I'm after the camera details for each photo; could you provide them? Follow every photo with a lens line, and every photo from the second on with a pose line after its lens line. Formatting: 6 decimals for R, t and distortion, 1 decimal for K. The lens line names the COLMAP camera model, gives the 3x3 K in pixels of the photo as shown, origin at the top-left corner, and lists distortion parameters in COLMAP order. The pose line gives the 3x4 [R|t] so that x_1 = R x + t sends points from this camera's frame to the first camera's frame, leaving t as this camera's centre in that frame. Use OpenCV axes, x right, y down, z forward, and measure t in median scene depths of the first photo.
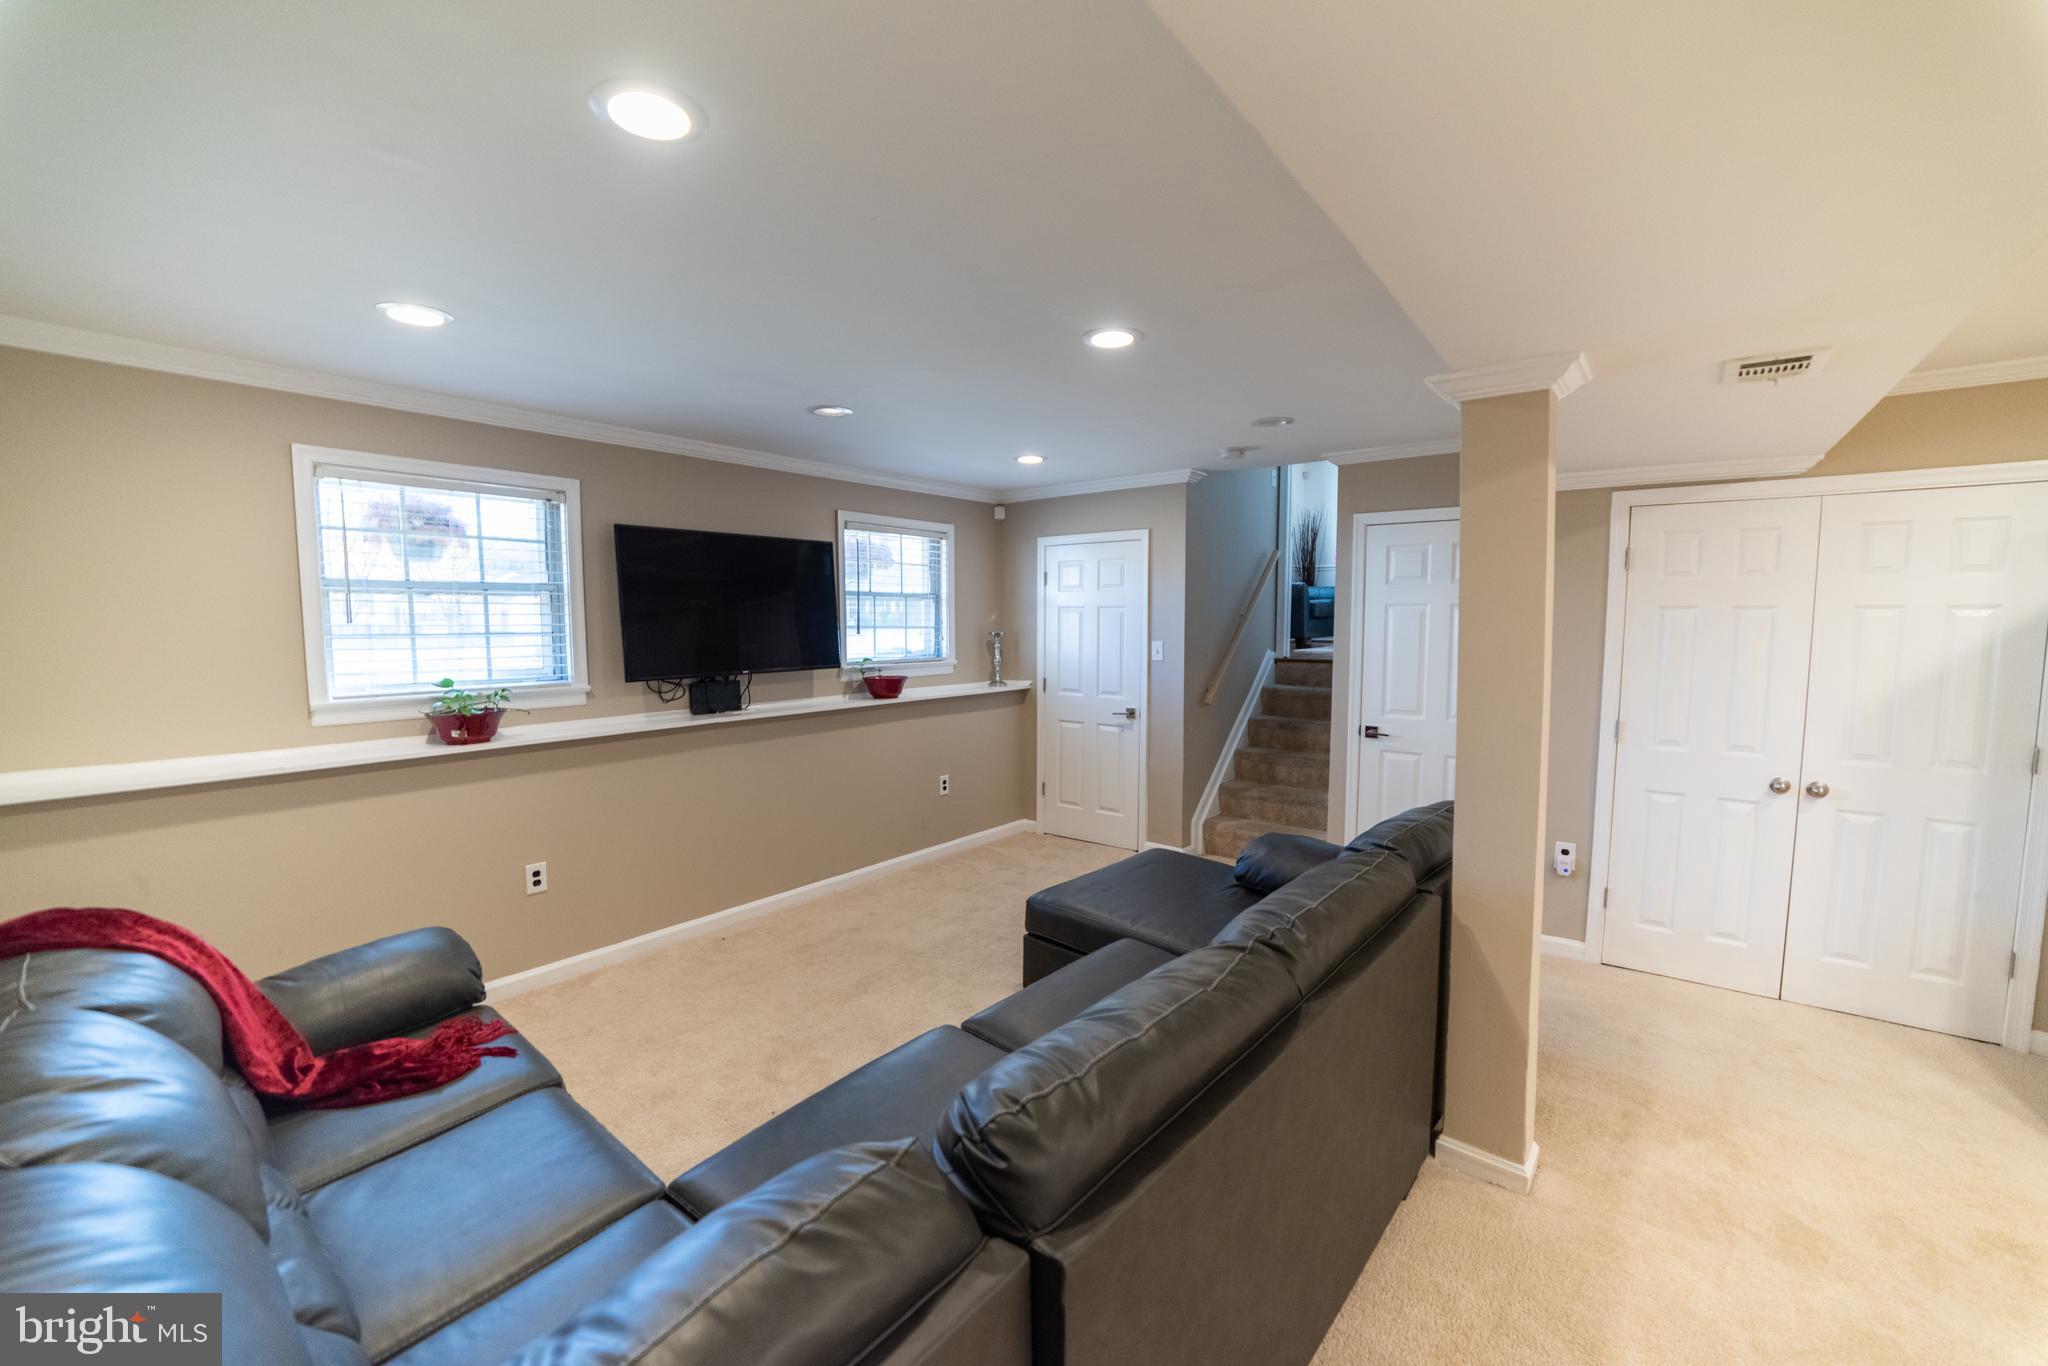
lens RADIAL K [[812.6, 0, 1040.8], [0, 812.6, 683.9], [0, 0, 1]] dist [-0.039929, 0.009939]
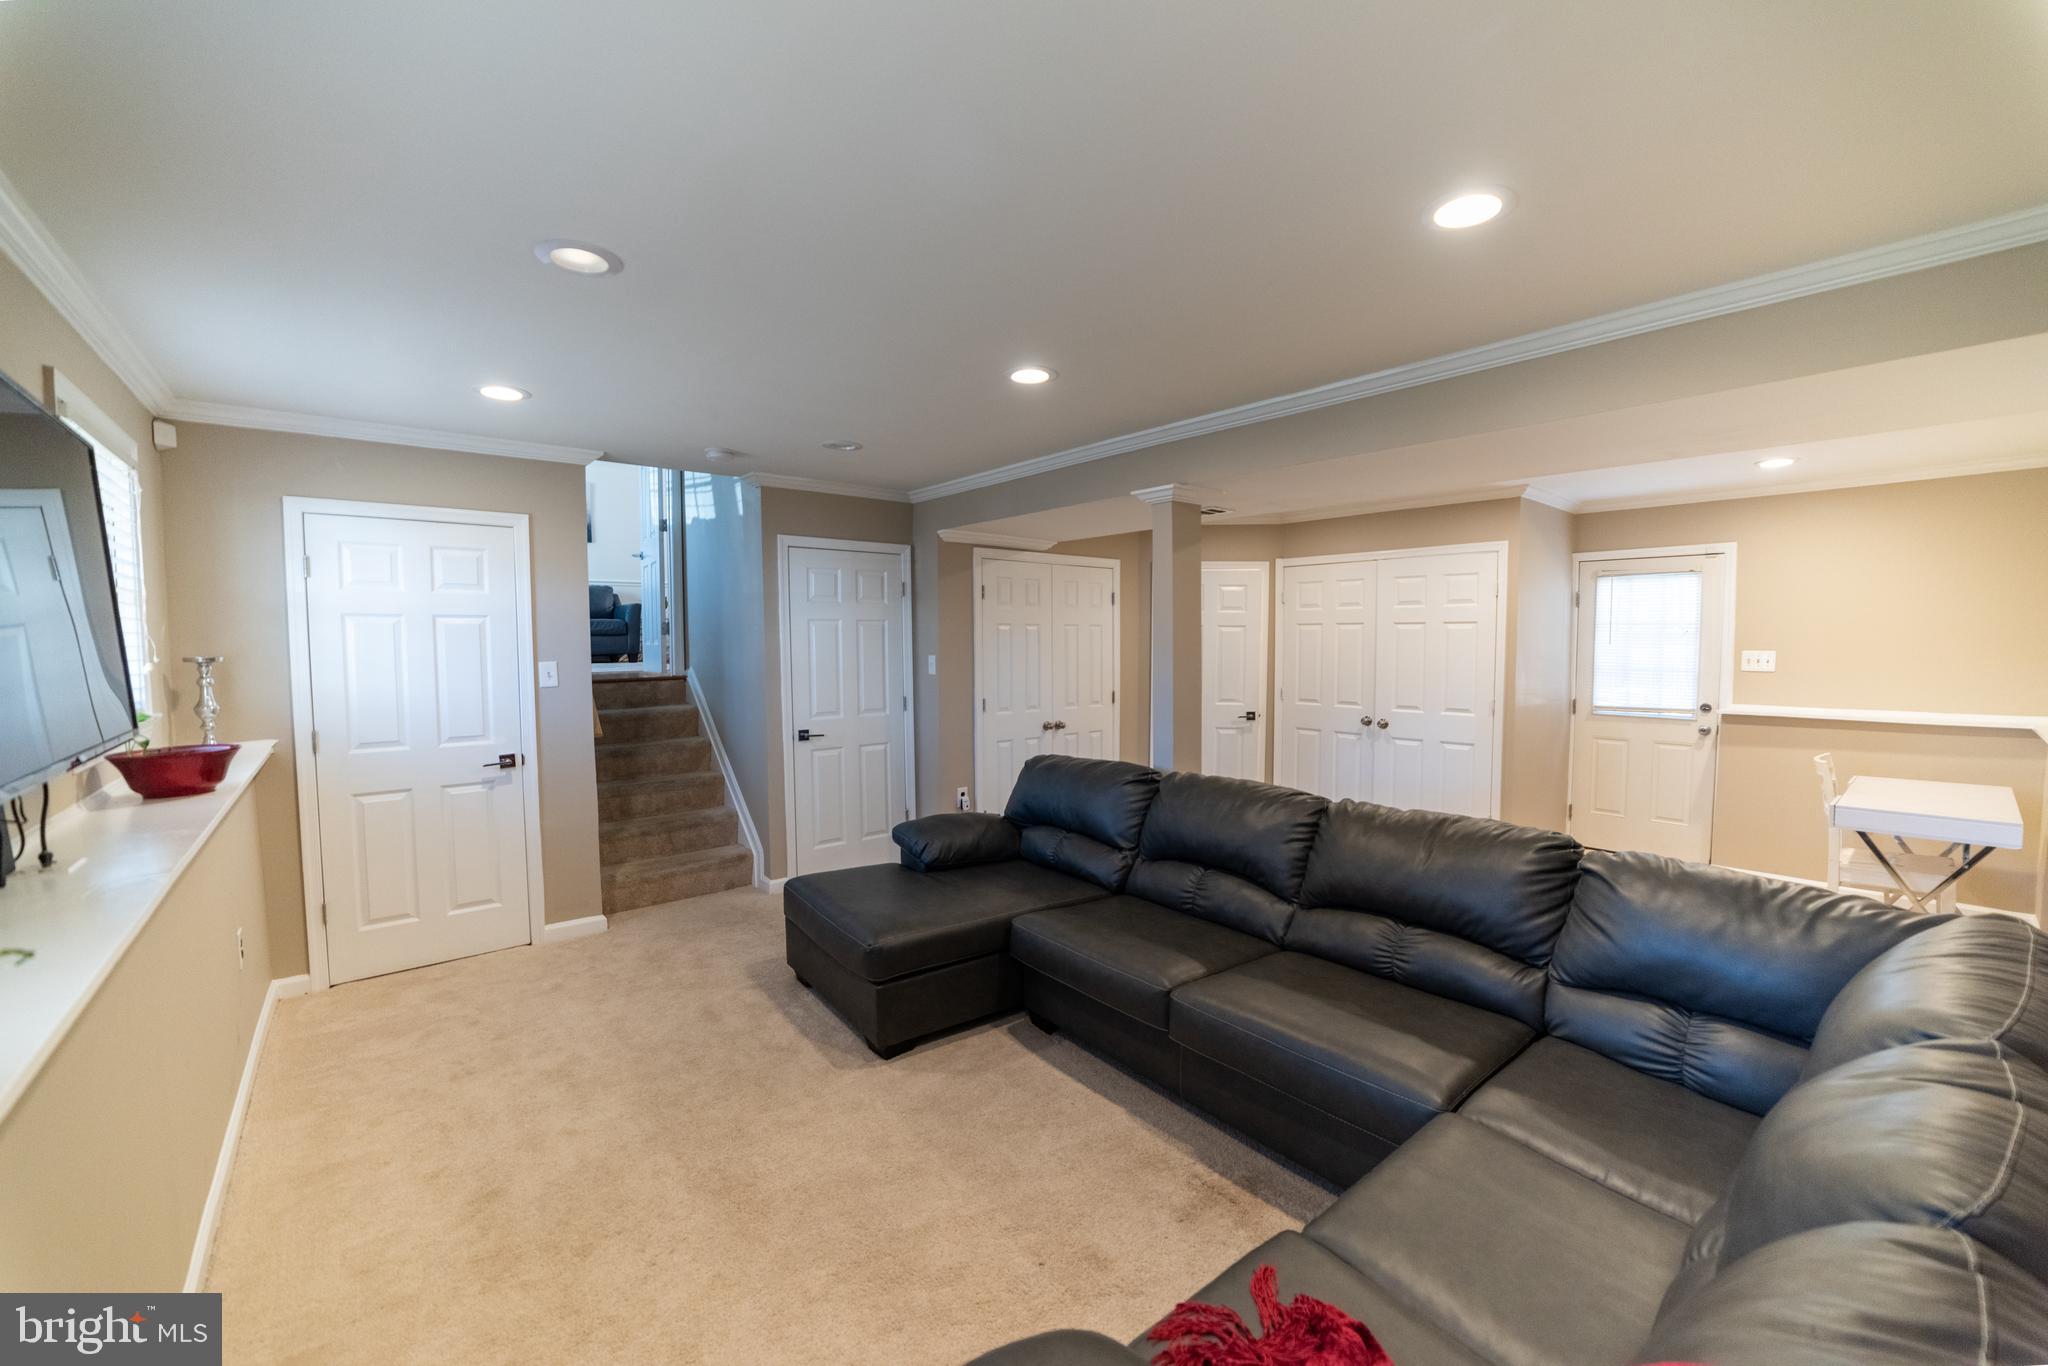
lens RADIAL K [[812.6, 0, 1040.8], [0, 812.6, 683.9], [0, 0, 1]] dist [-0.039929, 0.009939]
pose [[0.200031, -0.056523, 0.978158, -0.612400], [0.080813, 0.995885, 0.041022, -0.029718], [-0.976451, 0.070842, 0.203776, 0.466645]]
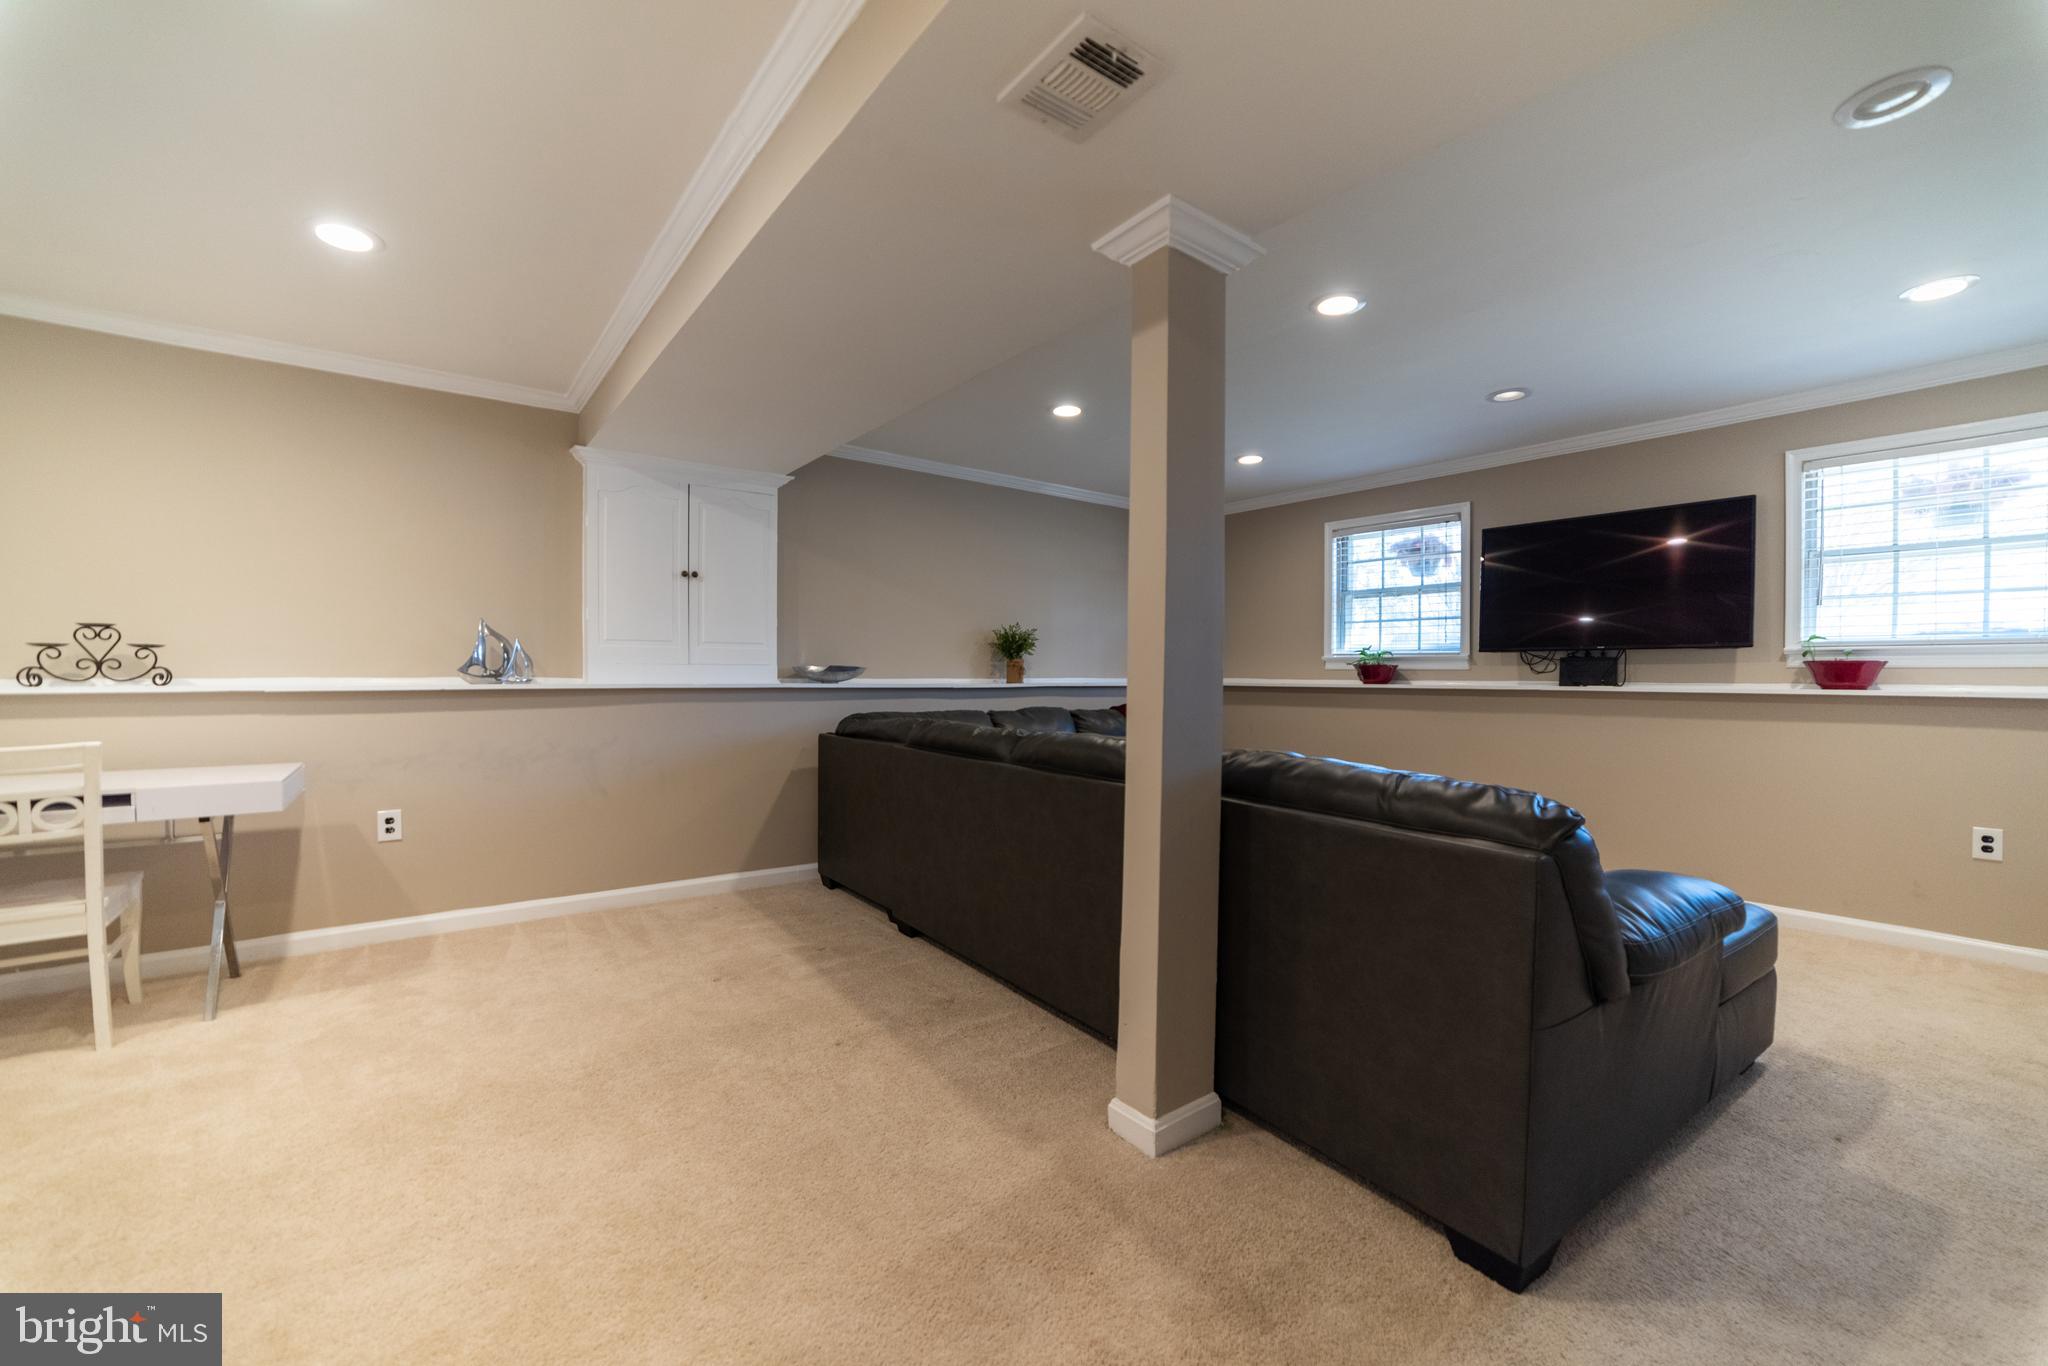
lens RADIAL K [[806.4, 0, 1031.2], [0, 806.4, 686.1], [0, 0, 1]] dist [-0.034574, 0.008822]
pose [[-0.244644, 0.010782, -0.969553, 0.755978], [-0.078752, 0.996414, 0.030952, 0.057789], [0.966410, 0.083926, -0.242917, 0.541133]]
